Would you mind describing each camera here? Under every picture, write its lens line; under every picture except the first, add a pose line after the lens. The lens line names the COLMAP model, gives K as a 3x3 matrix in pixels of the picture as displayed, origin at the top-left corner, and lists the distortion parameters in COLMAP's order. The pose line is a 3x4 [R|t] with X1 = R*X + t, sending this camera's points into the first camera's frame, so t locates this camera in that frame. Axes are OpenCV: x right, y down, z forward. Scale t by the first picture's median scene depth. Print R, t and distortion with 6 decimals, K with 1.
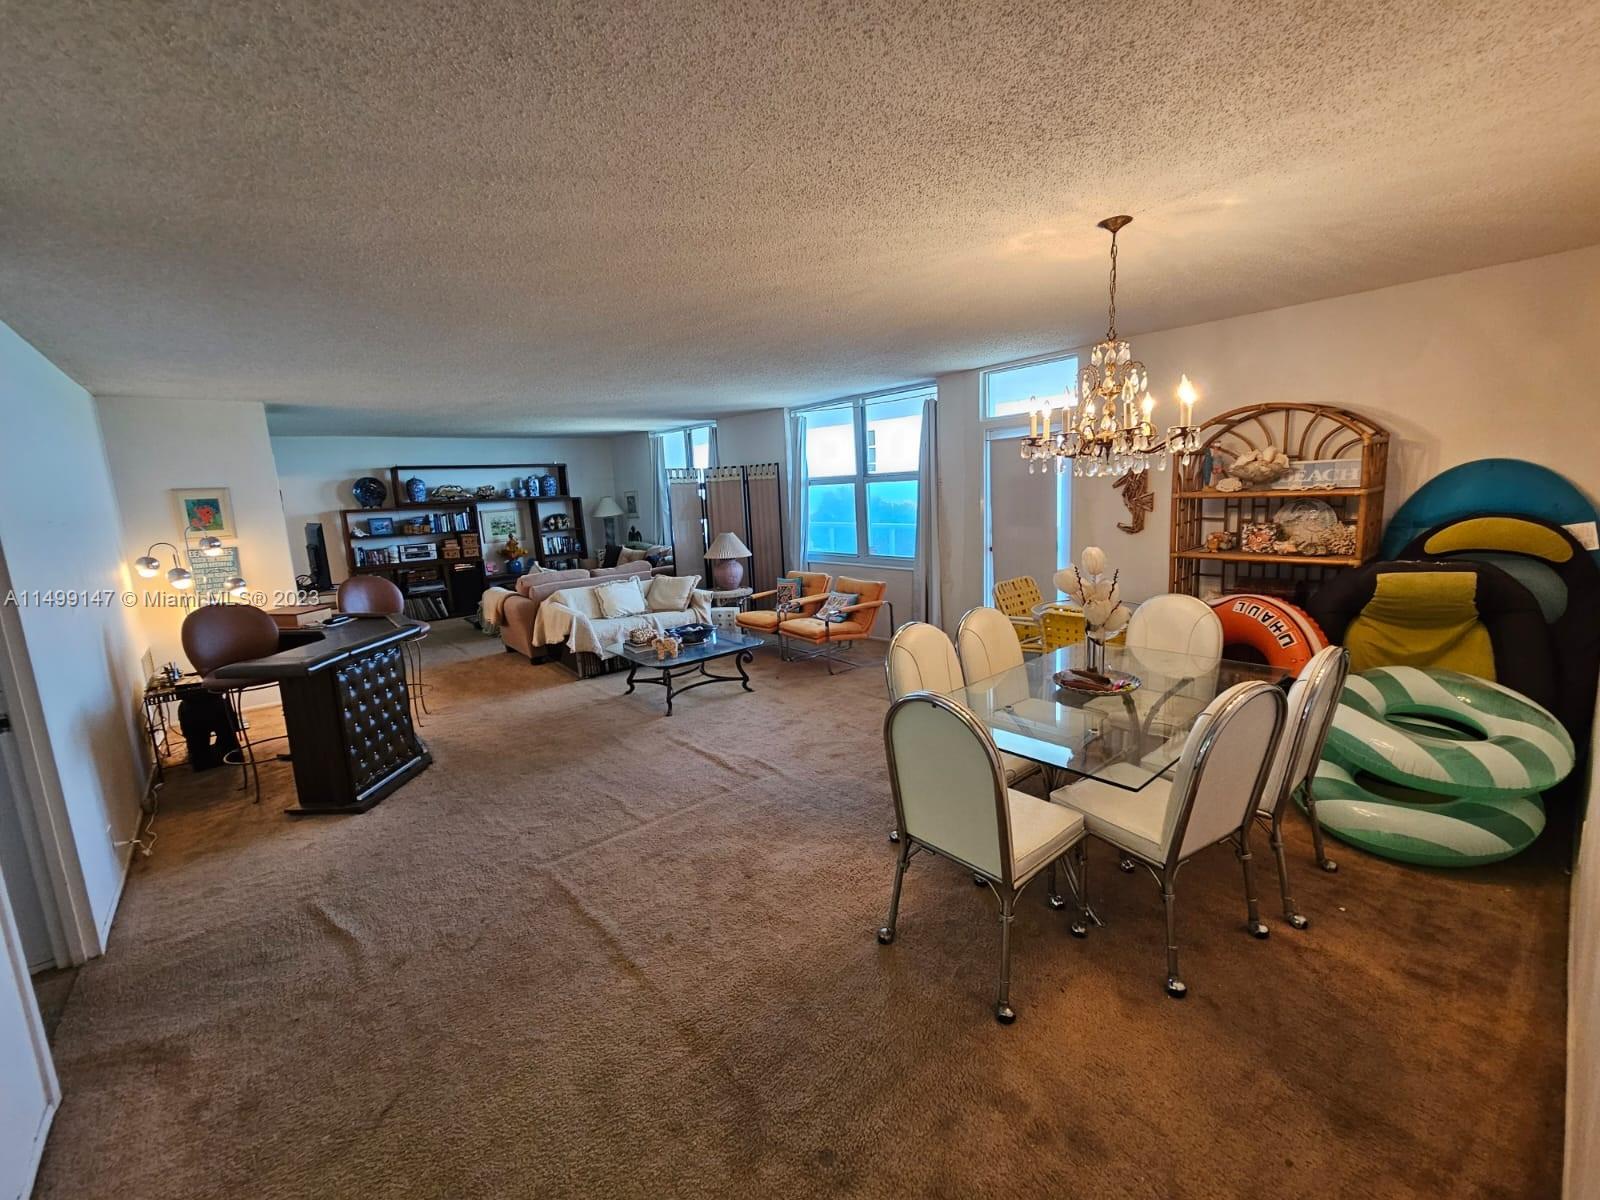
lens RADIAL K [[663.3, 0, 802.4], [0, 663.3, 599.4], [0, 0, 1]] dist [0.003139, -0.000670]
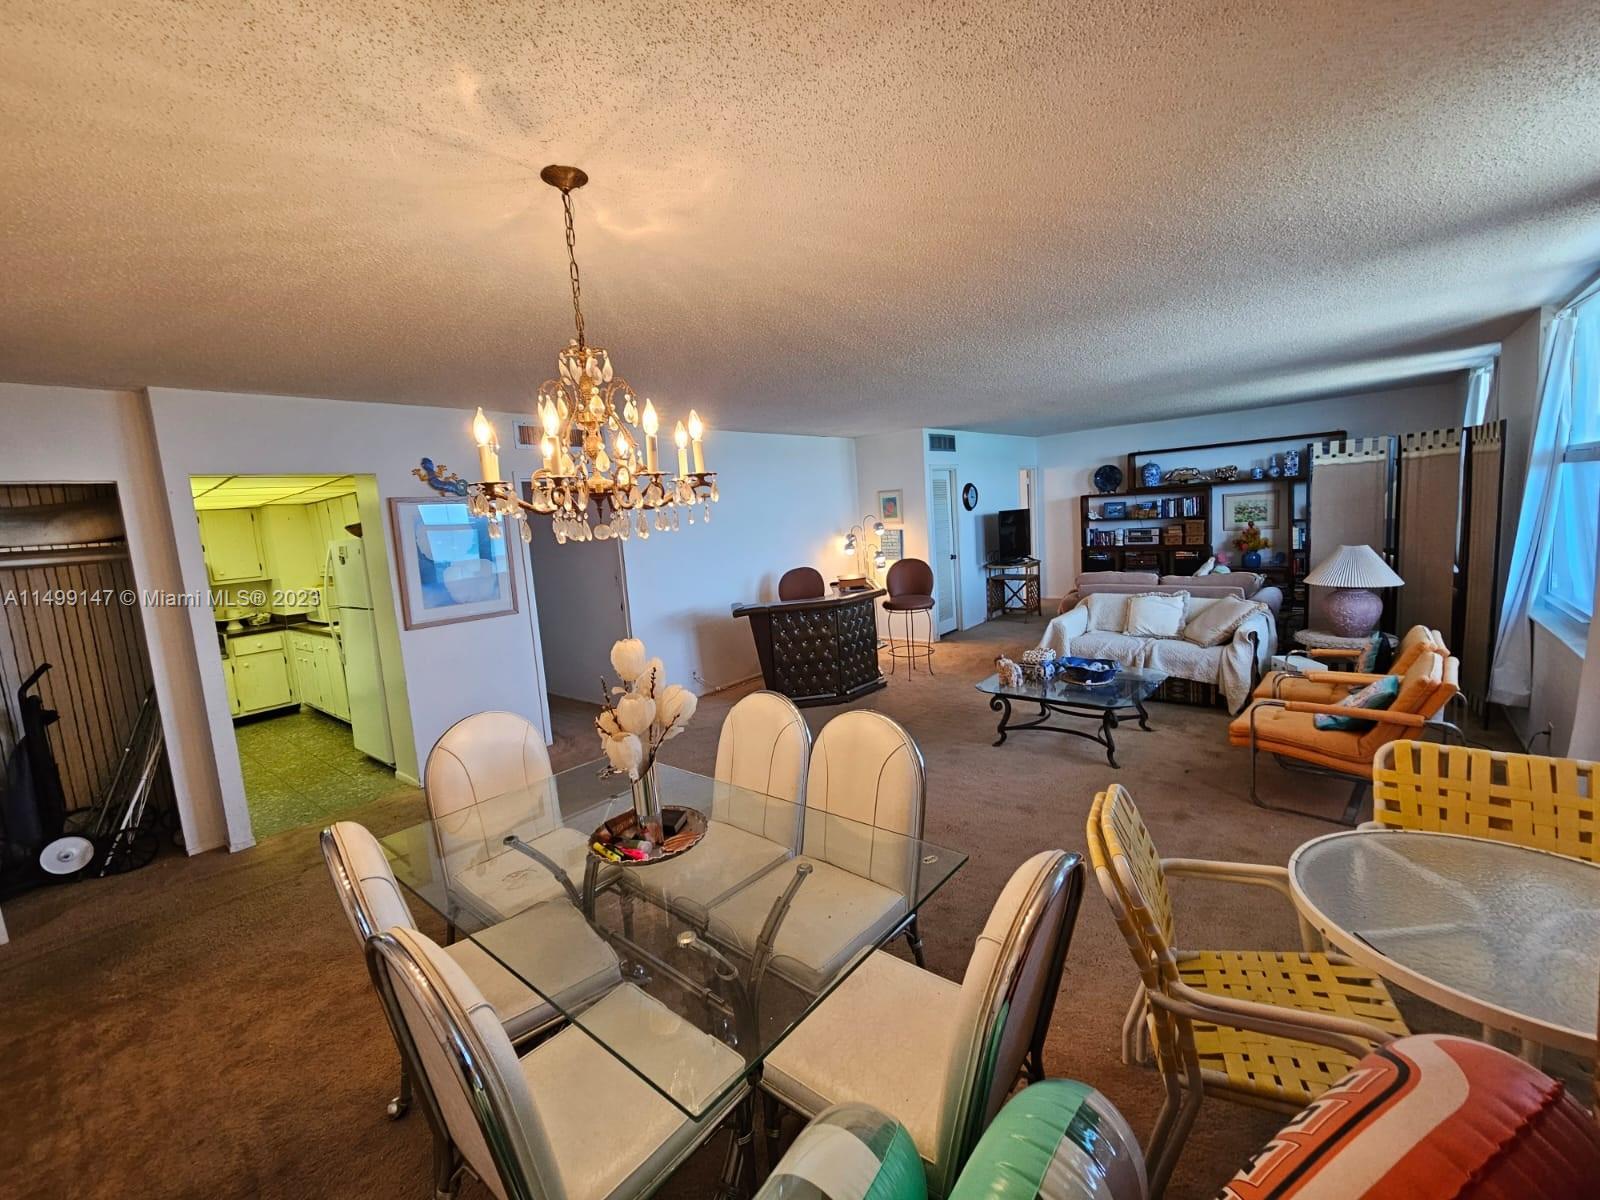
lens RADIAL K [[663.3, 0, 800.4], [0, 663.3, 598.8], [0, 0, 1]] dist [0.003139, -0.000670]
pose [[0.170549, 0.164237, -0.971565, 0.579576], [-0.106174, 0.983334, 0.147588, -0.123784], [0.979612, 0.077984, 0.185145, 0.531588]]
